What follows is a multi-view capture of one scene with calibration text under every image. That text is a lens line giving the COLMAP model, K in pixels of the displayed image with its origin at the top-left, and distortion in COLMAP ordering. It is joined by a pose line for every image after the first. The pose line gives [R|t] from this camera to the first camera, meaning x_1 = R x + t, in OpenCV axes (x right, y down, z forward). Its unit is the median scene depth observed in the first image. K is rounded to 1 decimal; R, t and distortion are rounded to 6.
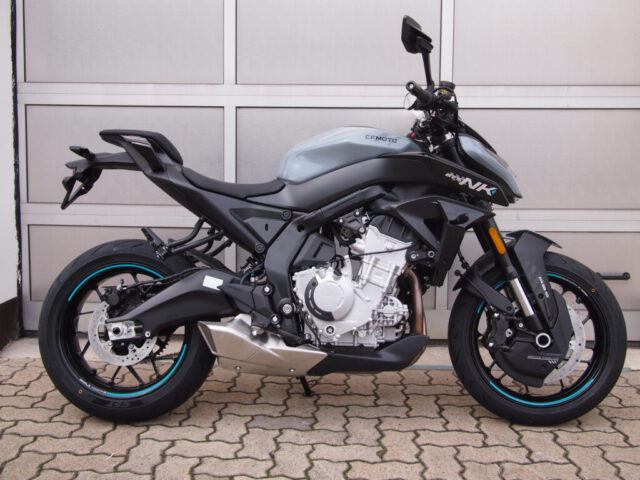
lens RADIAL K [[712.2, 0, 321.6], [0, 712.2, 239.7], [0, 0, 1]] dist [-0.019260, 0.000000]
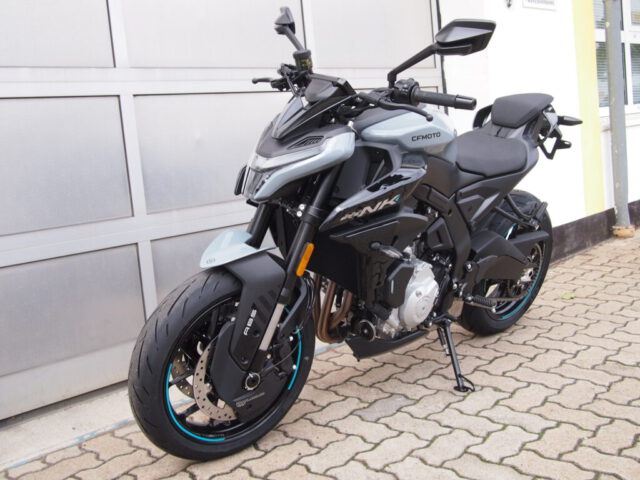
lens RADIAL K [[712.2, 0, 323.7], [0, 712.2, 239.3], [0, 0, 1]] dist [-0.019260, 0.000000]
pose [[0.682160, -0.171996, 0.710686, -0.792235], [0.185420, 0.980862, 0.059404, -0.040414], [-0.707303, 0.091253, 0.700997, 0.377920]]
